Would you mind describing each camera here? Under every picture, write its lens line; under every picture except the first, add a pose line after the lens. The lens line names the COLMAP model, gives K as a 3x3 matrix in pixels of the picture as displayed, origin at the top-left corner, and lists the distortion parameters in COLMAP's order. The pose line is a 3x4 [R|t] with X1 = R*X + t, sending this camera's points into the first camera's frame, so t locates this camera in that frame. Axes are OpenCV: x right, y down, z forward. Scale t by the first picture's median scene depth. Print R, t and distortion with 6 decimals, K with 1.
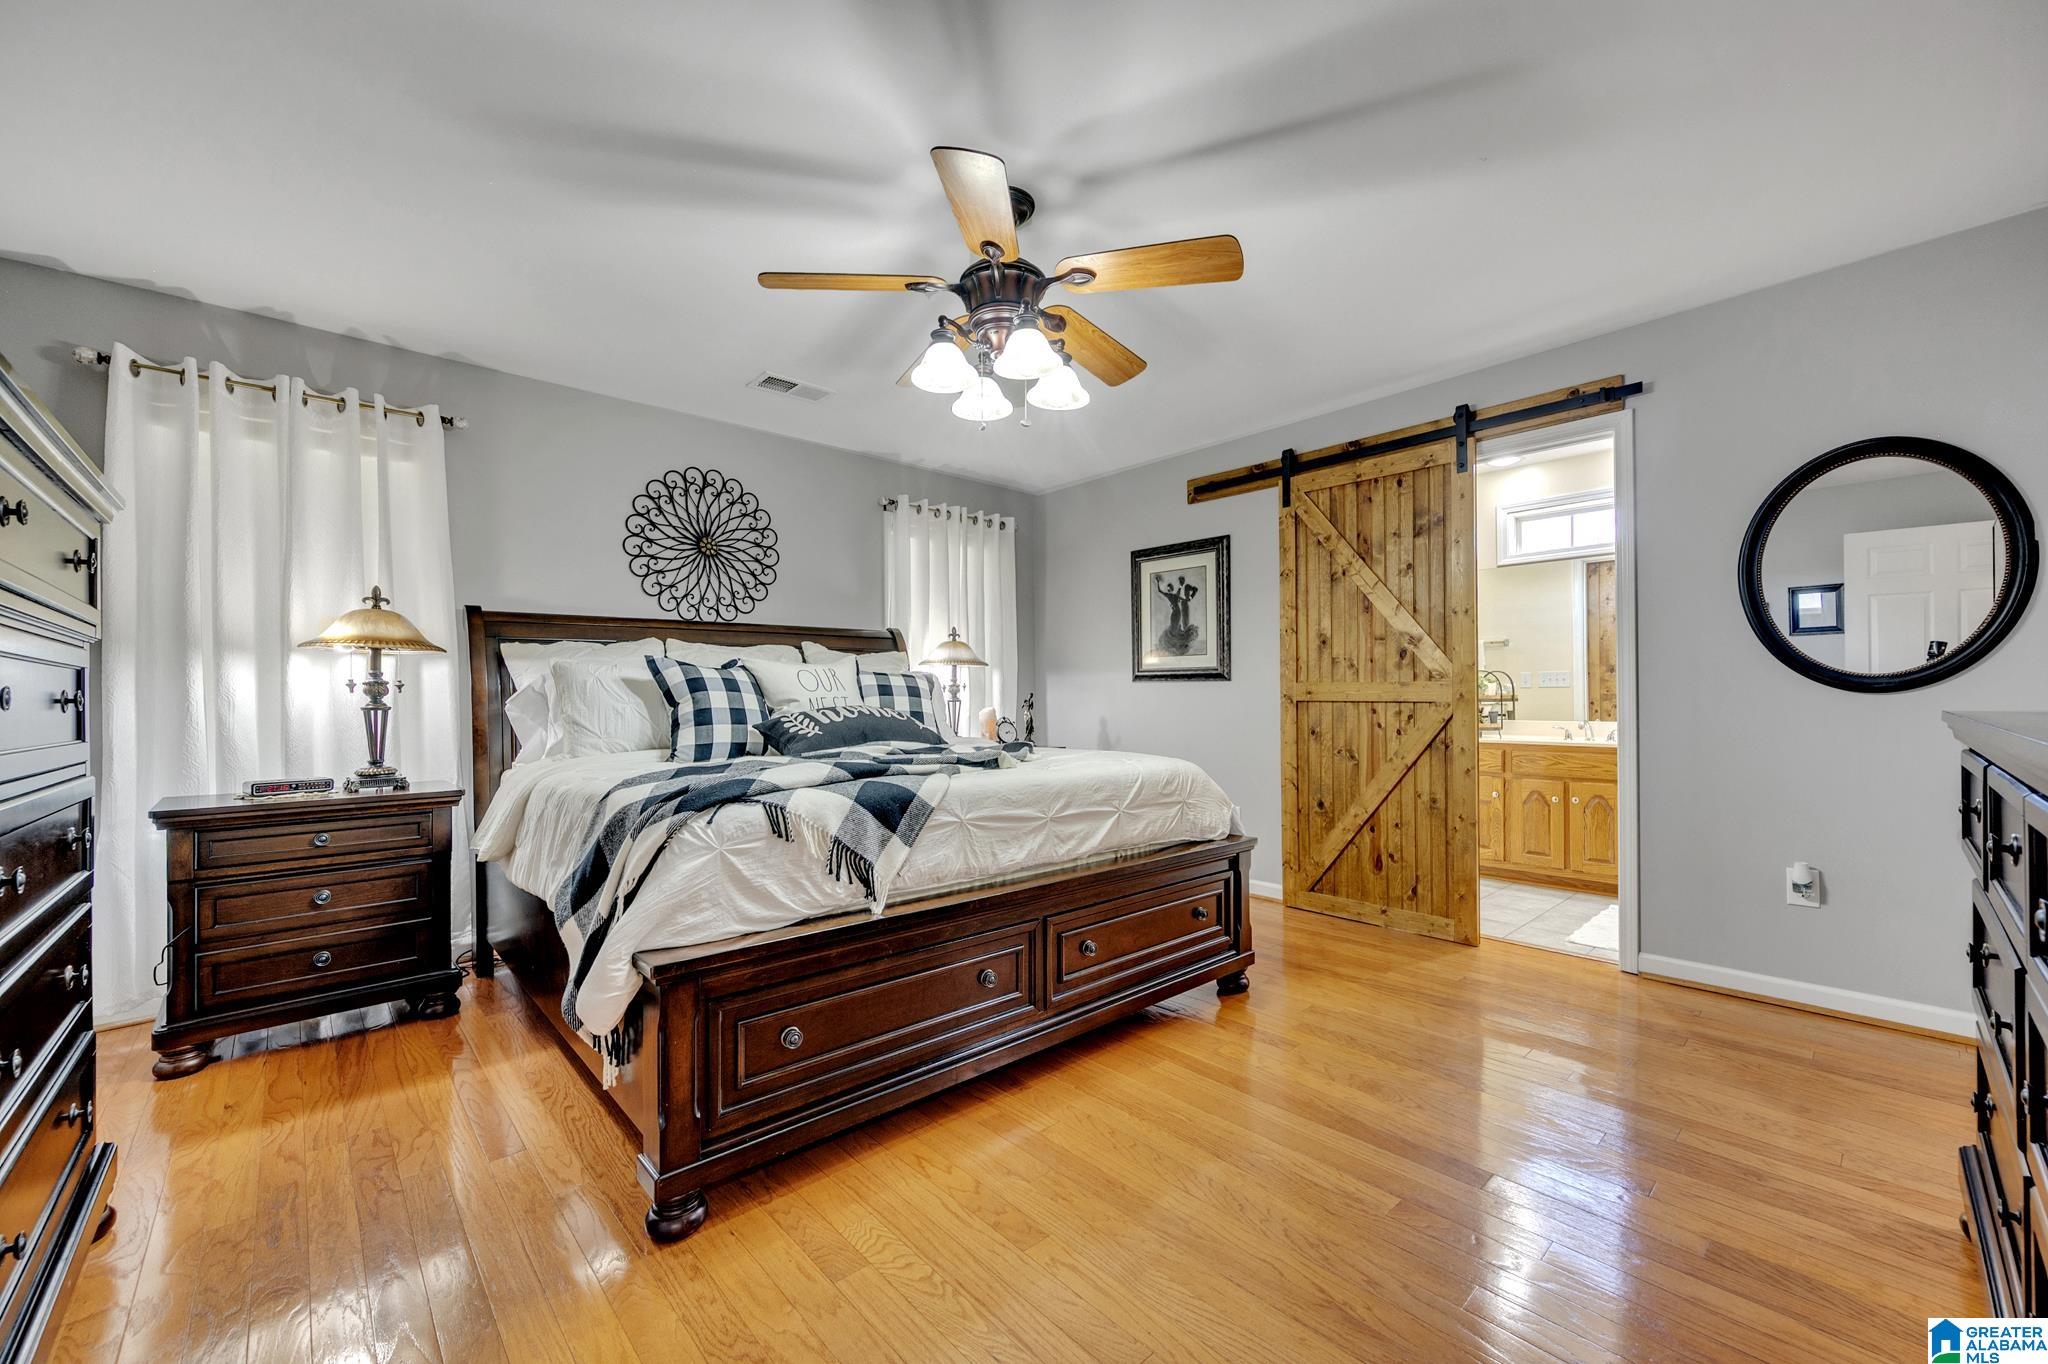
lens RADIAL K [[806.8, 0, 1025.0], [0, 806.8, 689.6], [0, 0, 1]] dist [-0.000920, -0.000071]
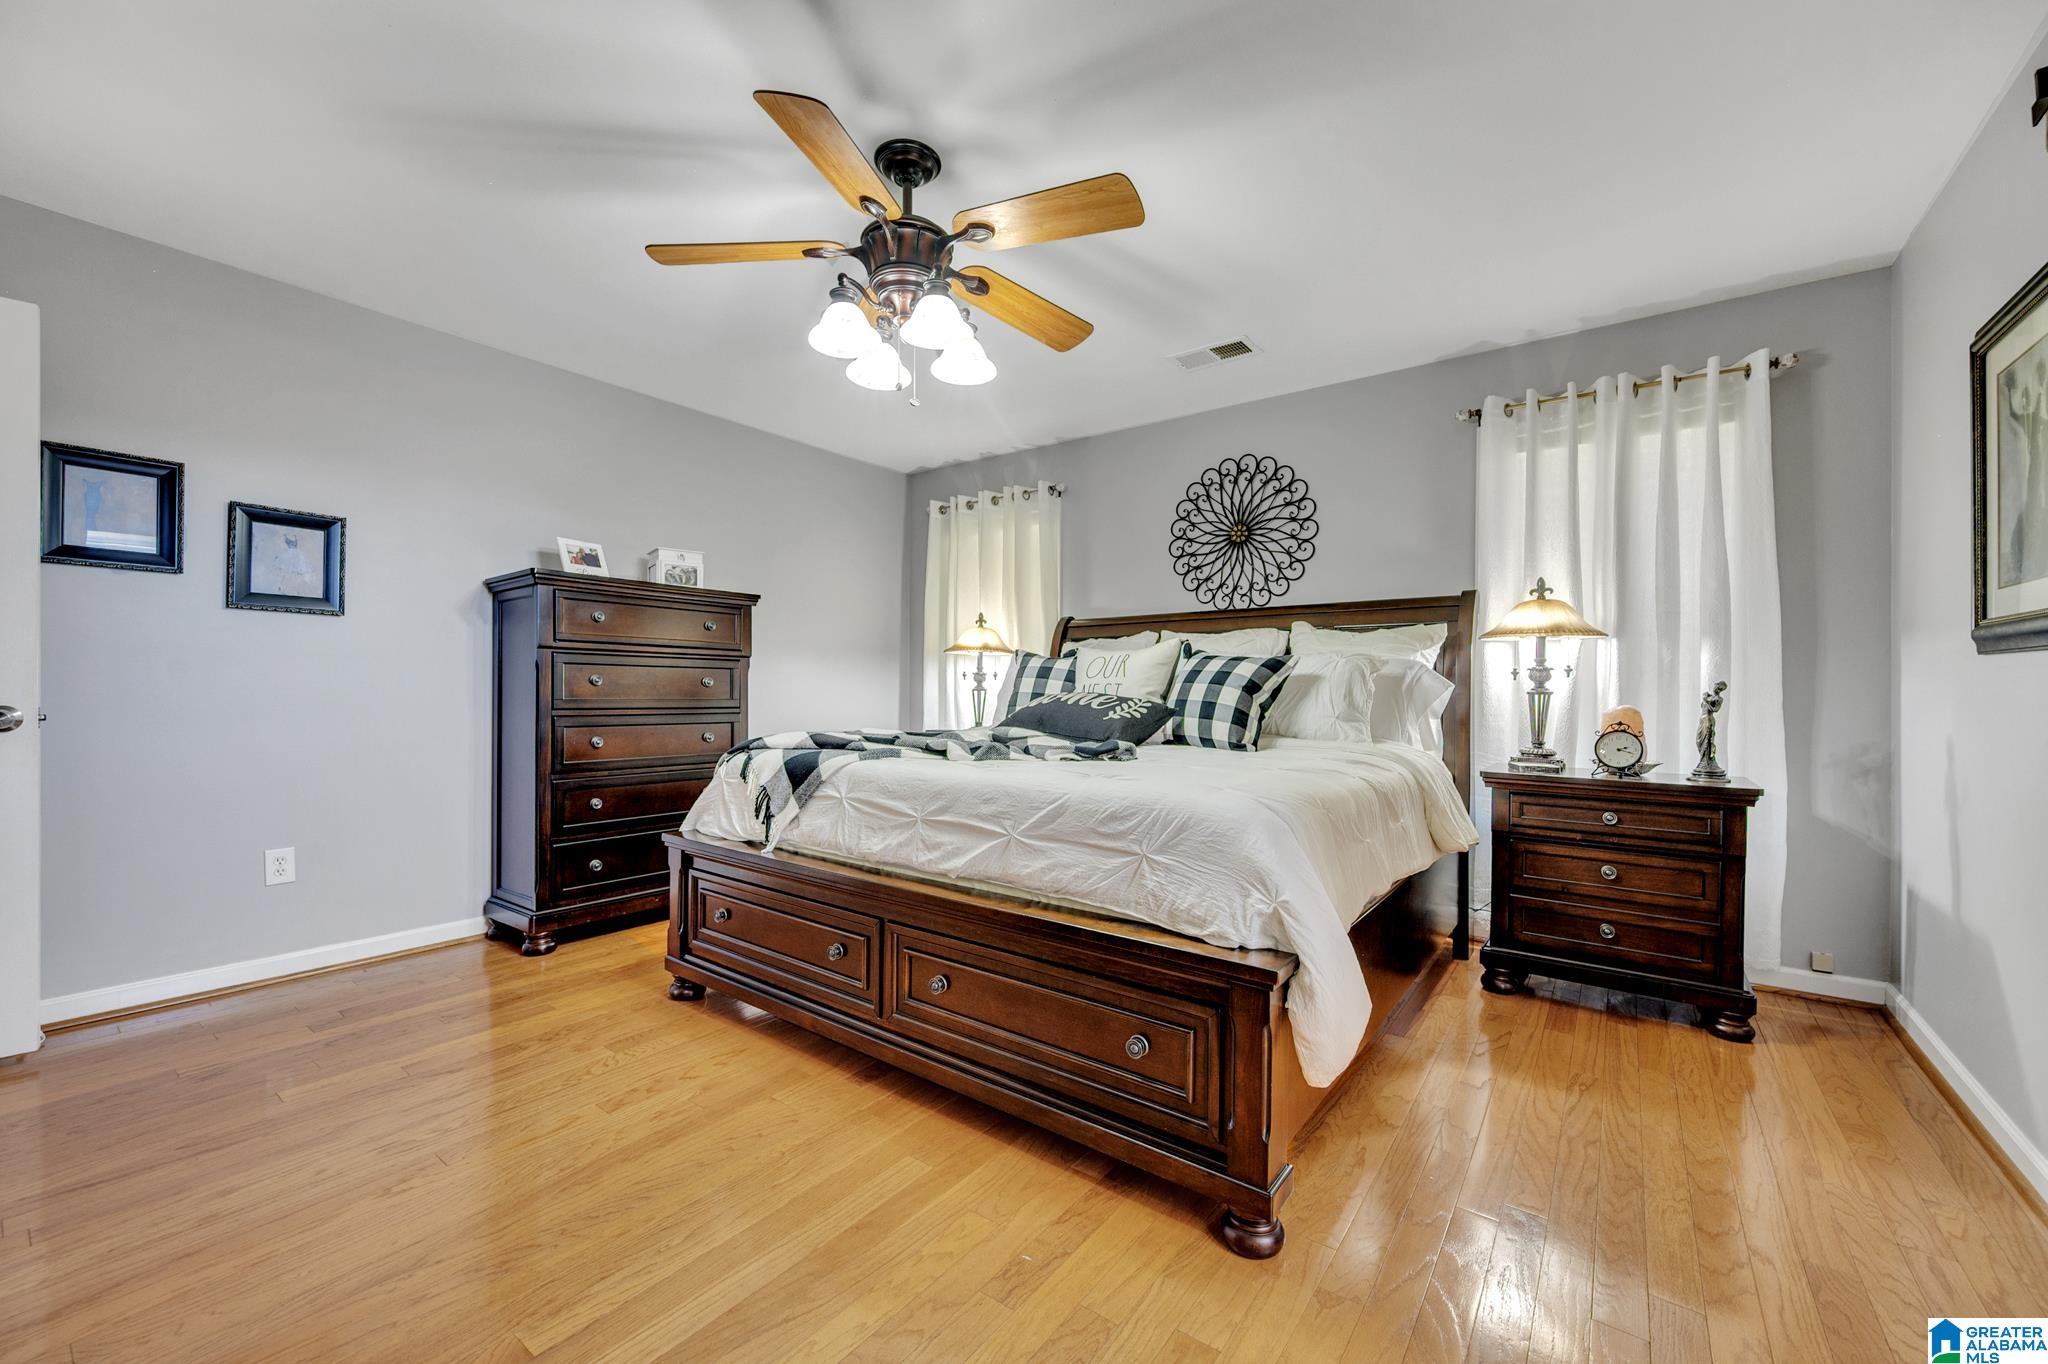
lens RADIAL K [[814.3, 0, 1017.8], [0, 814.3, 676.3], [0, 0, 1]] dist [0.027069, -0.000012]
pose [[0.184284, -0.001614, -0.982872, 0.558696], [0.003133, 0.999995, -0.001054, -0.000373], [0.982868, -0.002885, 0.184289, 0.547994]]
